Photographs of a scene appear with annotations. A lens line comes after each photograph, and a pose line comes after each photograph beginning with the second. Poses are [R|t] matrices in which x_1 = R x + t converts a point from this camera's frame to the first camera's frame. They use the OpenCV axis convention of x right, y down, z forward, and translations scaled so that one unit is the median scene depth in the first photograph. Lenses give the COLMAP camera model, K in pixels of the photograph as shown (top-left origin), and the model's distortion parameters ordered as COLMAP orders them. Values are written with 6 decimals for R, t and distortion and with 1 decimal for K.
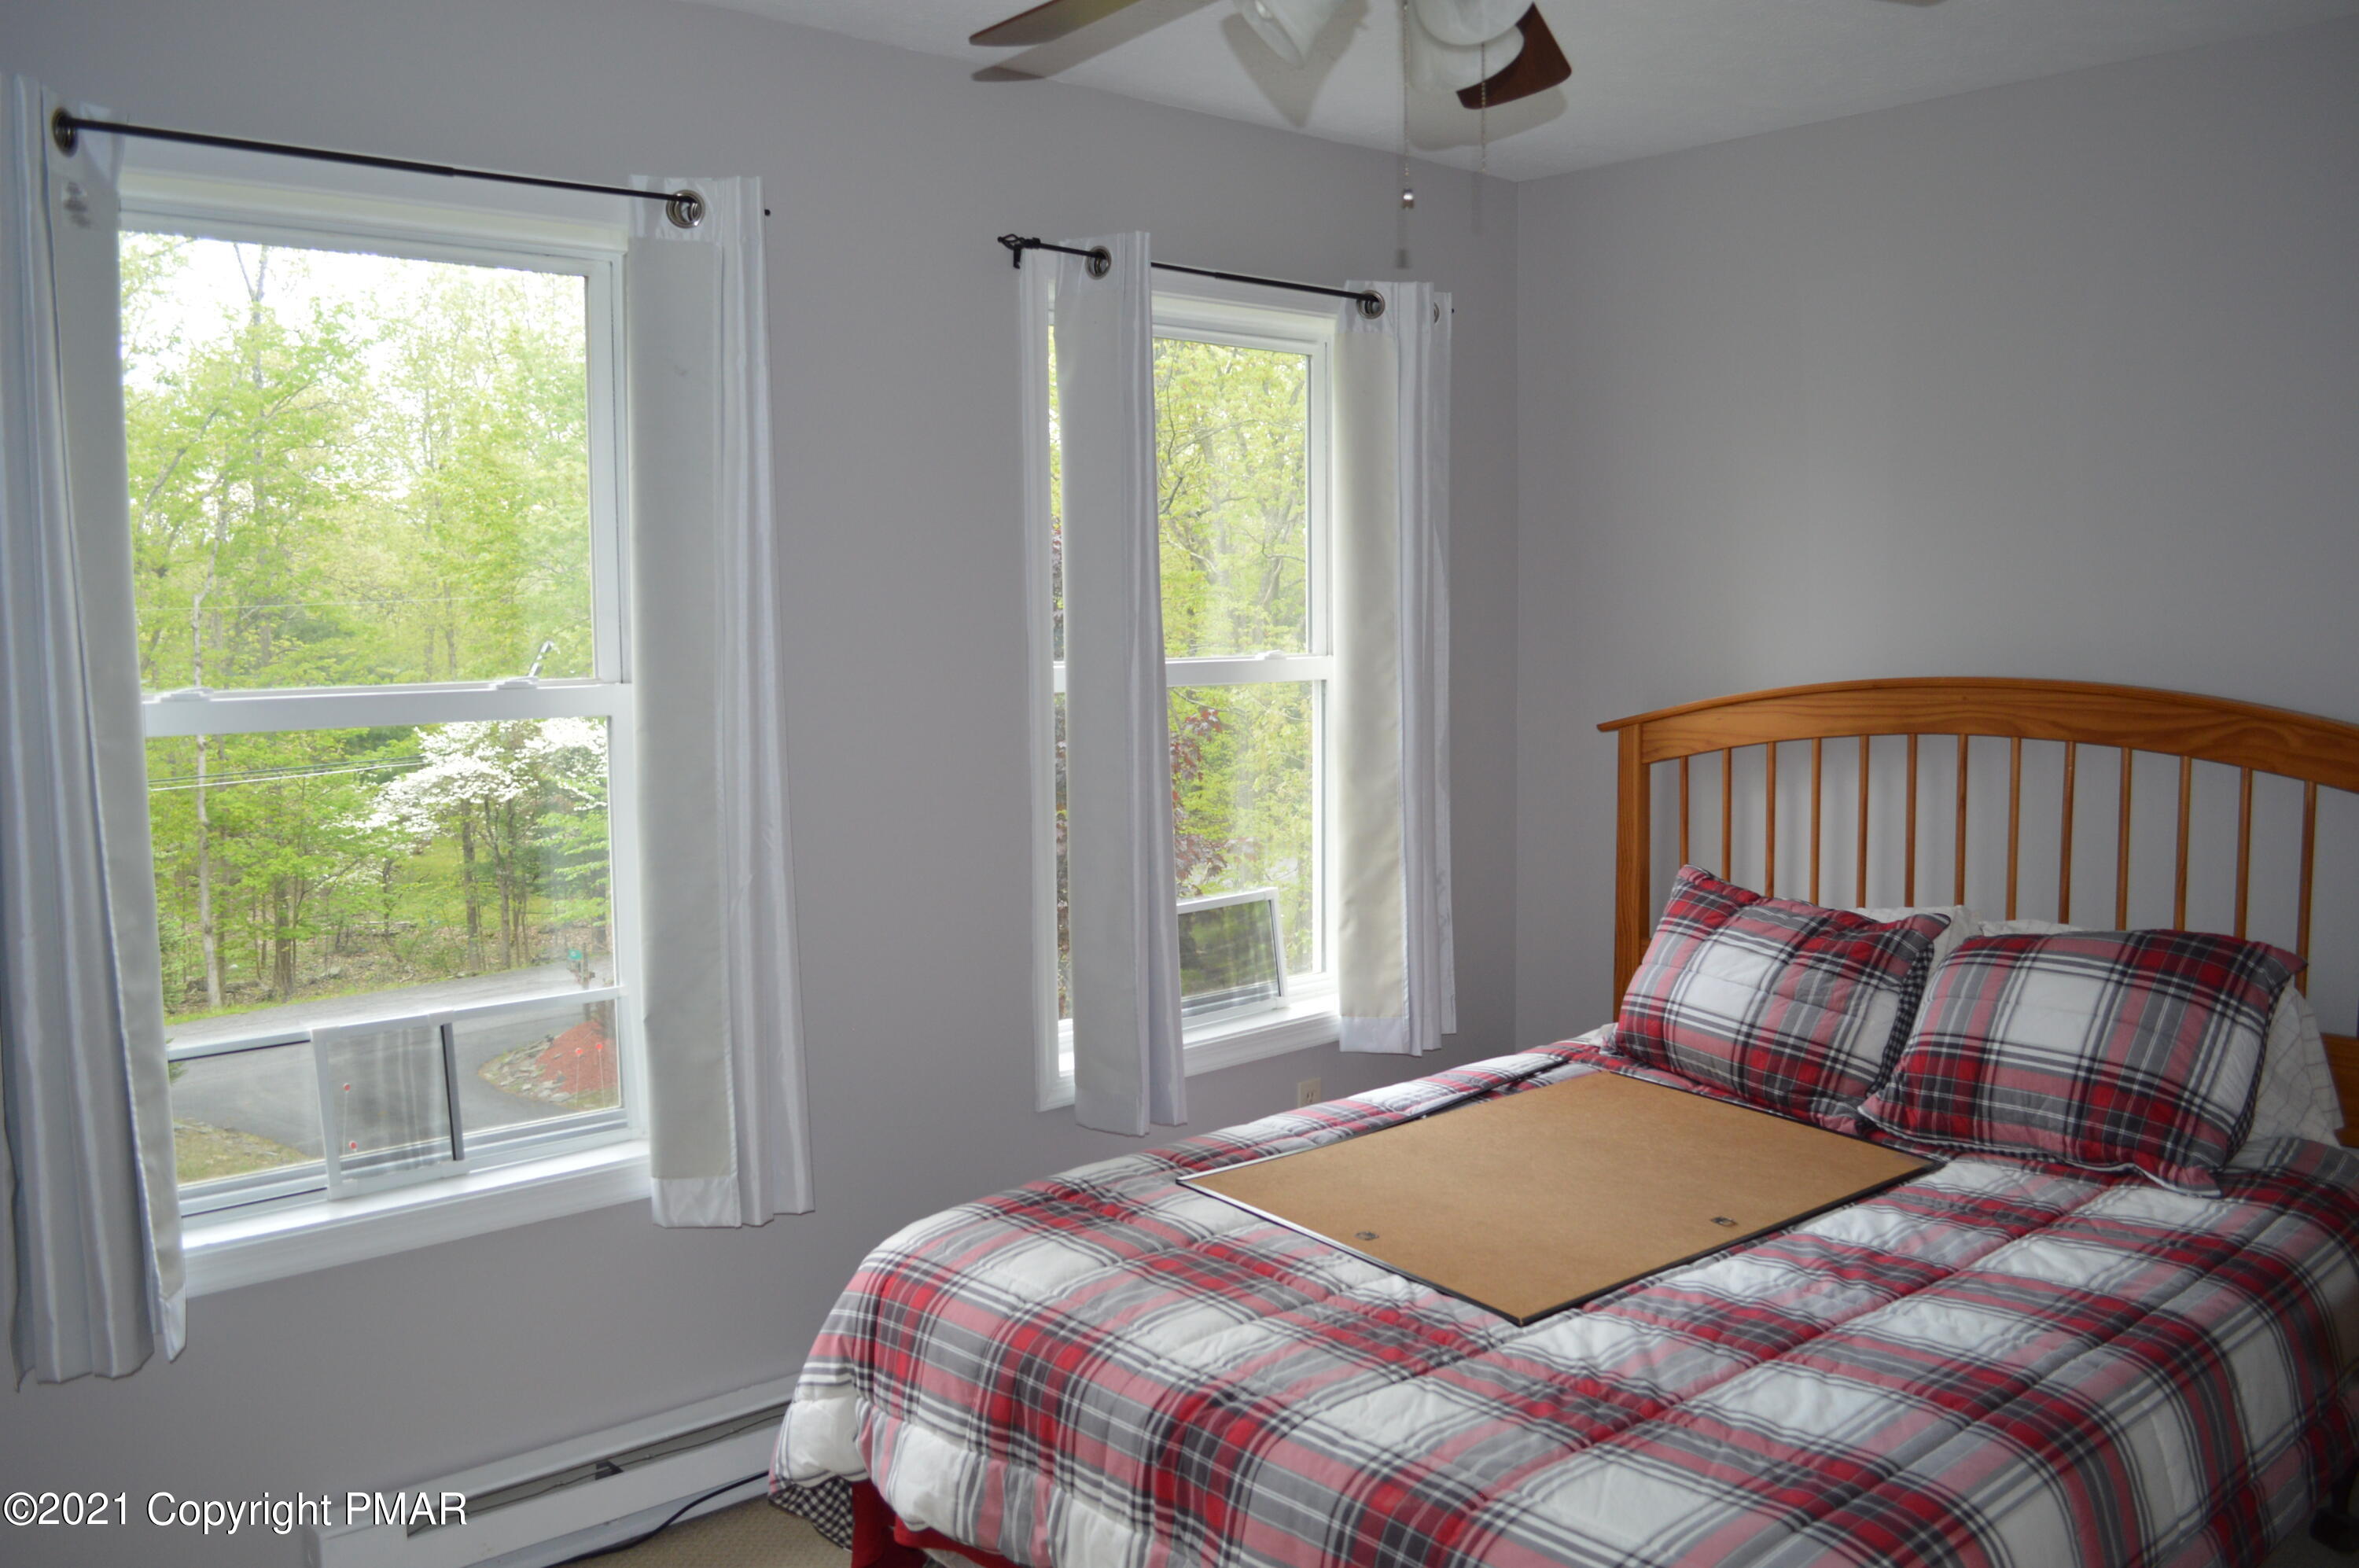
lens RADIAL K [[1888.2, 0, 1193.8], [0, 1888.2, 781.5], [0, 0, 1]] dist [-0.084955, 0.012124]
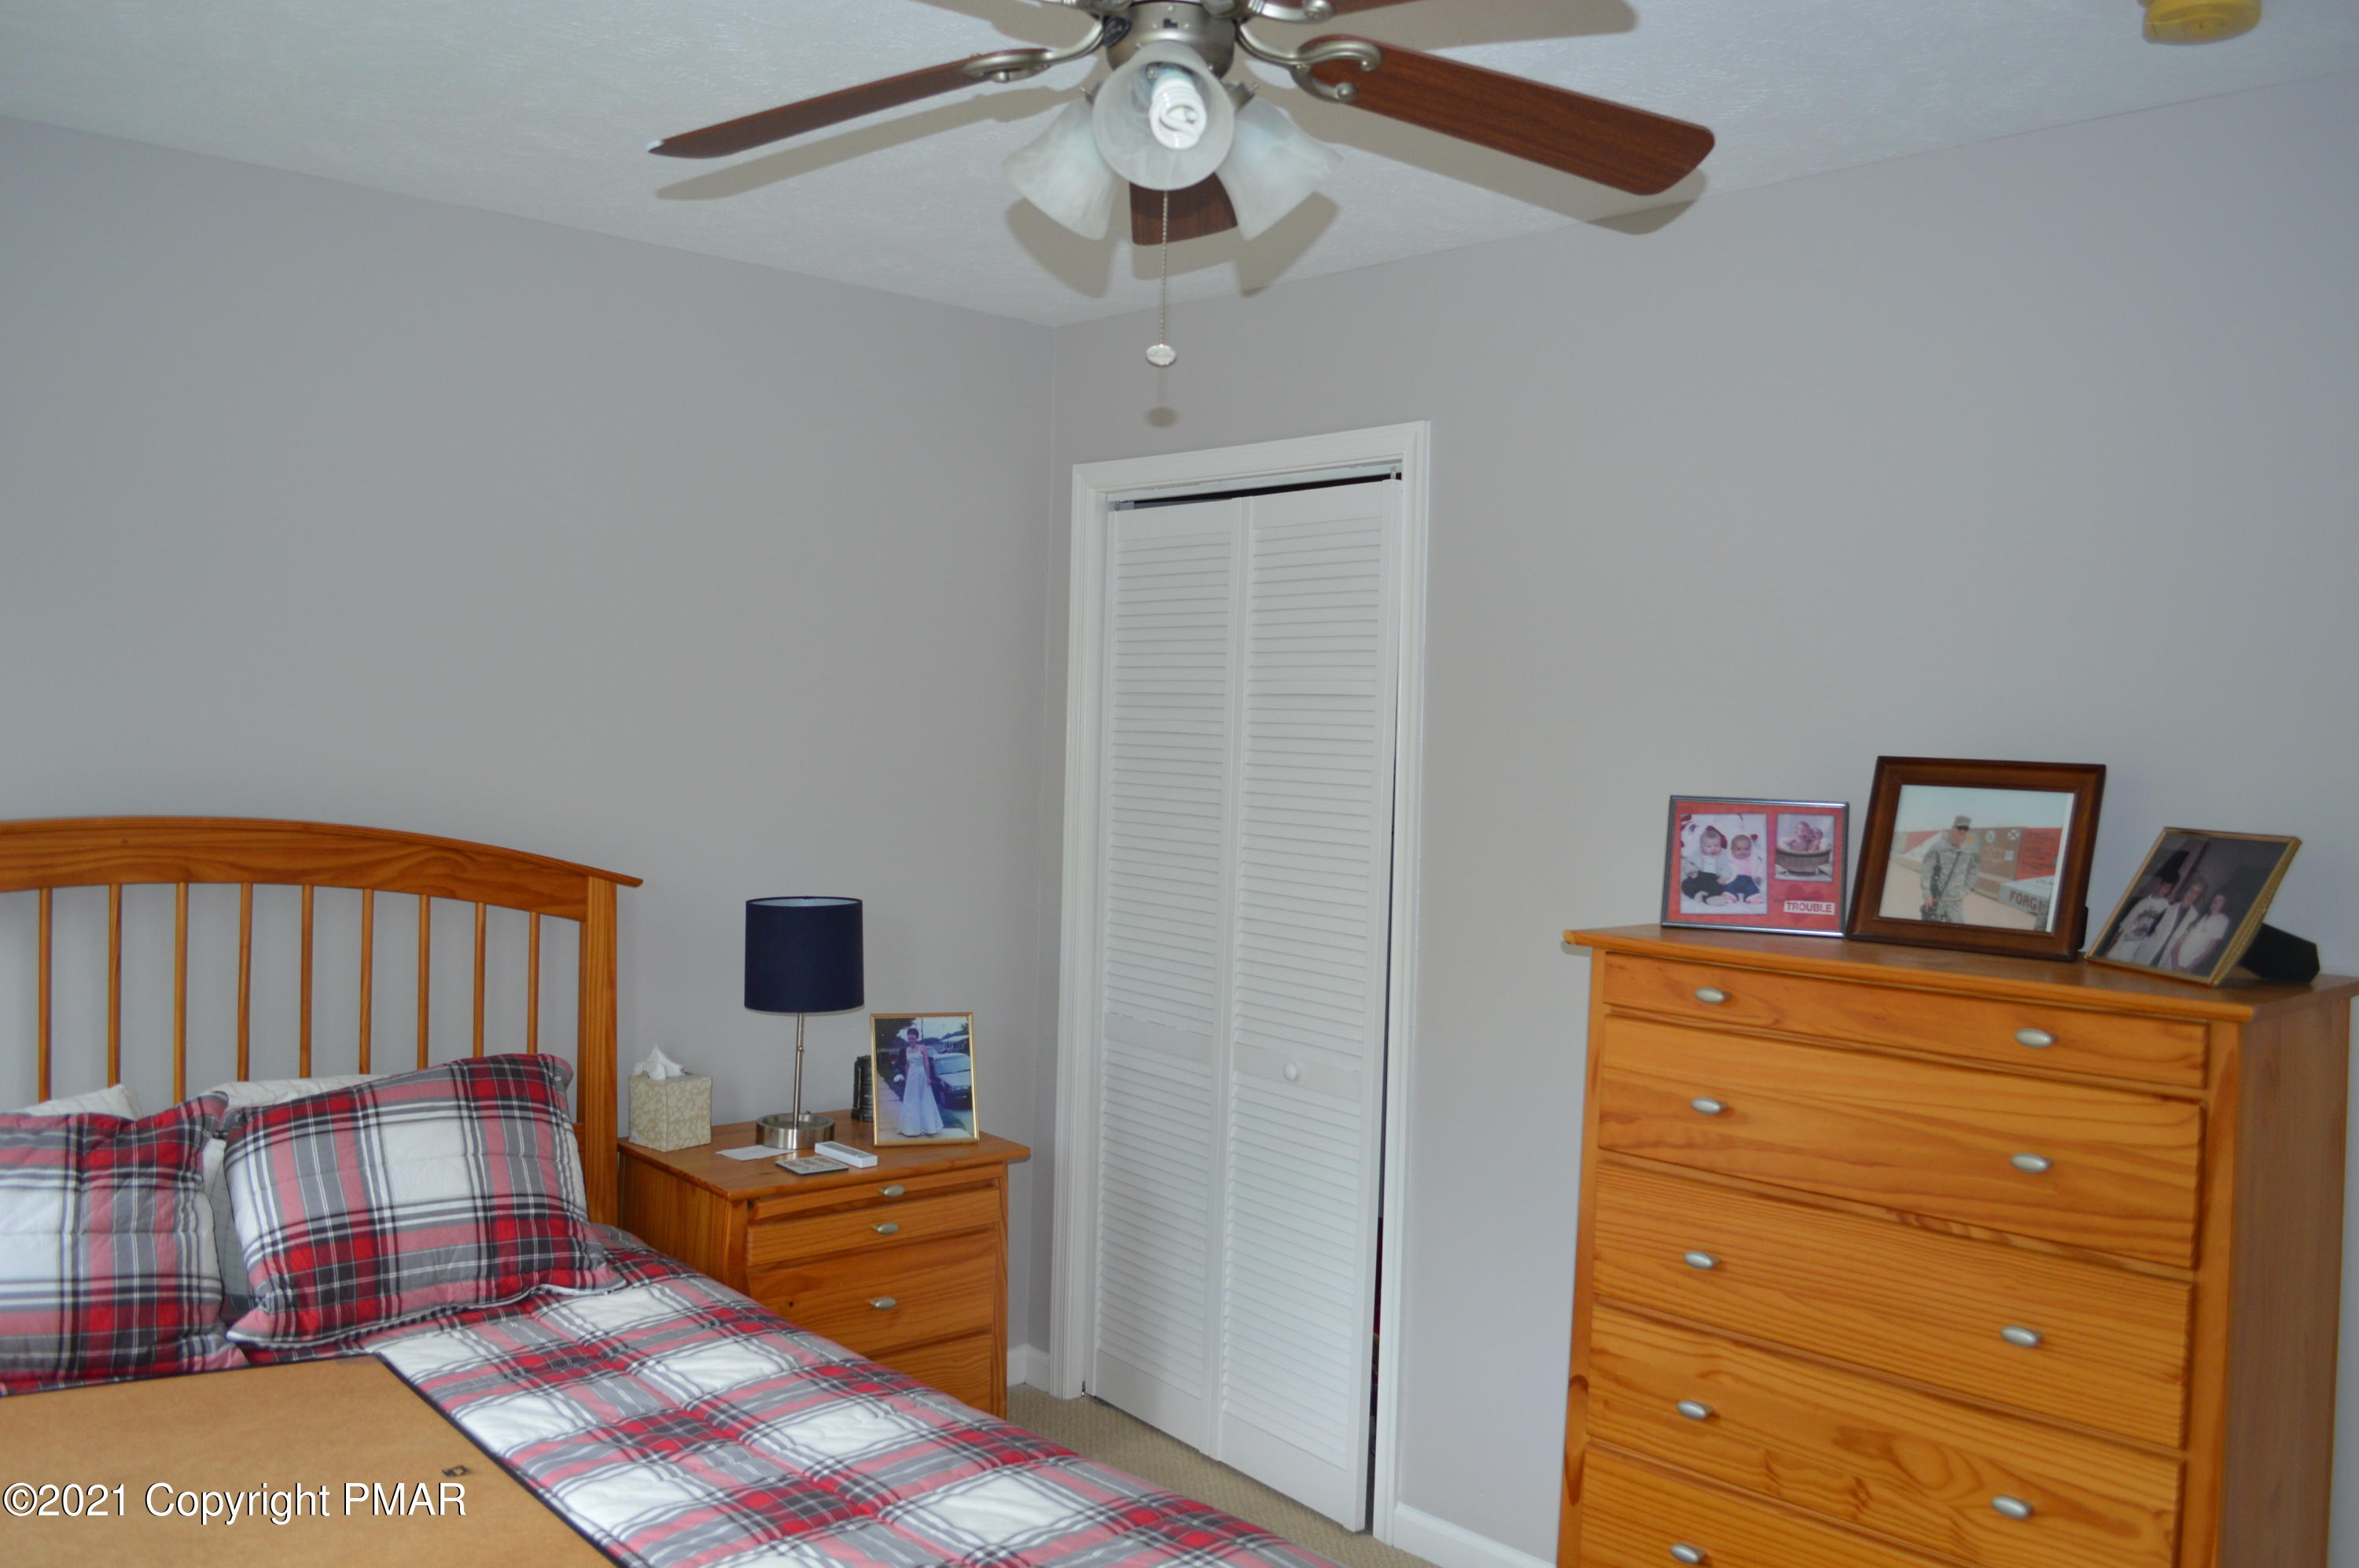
lens RADIAL K [[1888.2, 0, 1192.8], [0, 1888.2, 786.3], [0, 0, 1]] dist [-0.084955, 0.012124]
pose [[-0.023114, -0.015131, 0.999618, -0.493318], [0.059672, 0.998082, 0.016487, -0.061409], [-0.997950, 0.060030, -0.022167, 0.591274]]
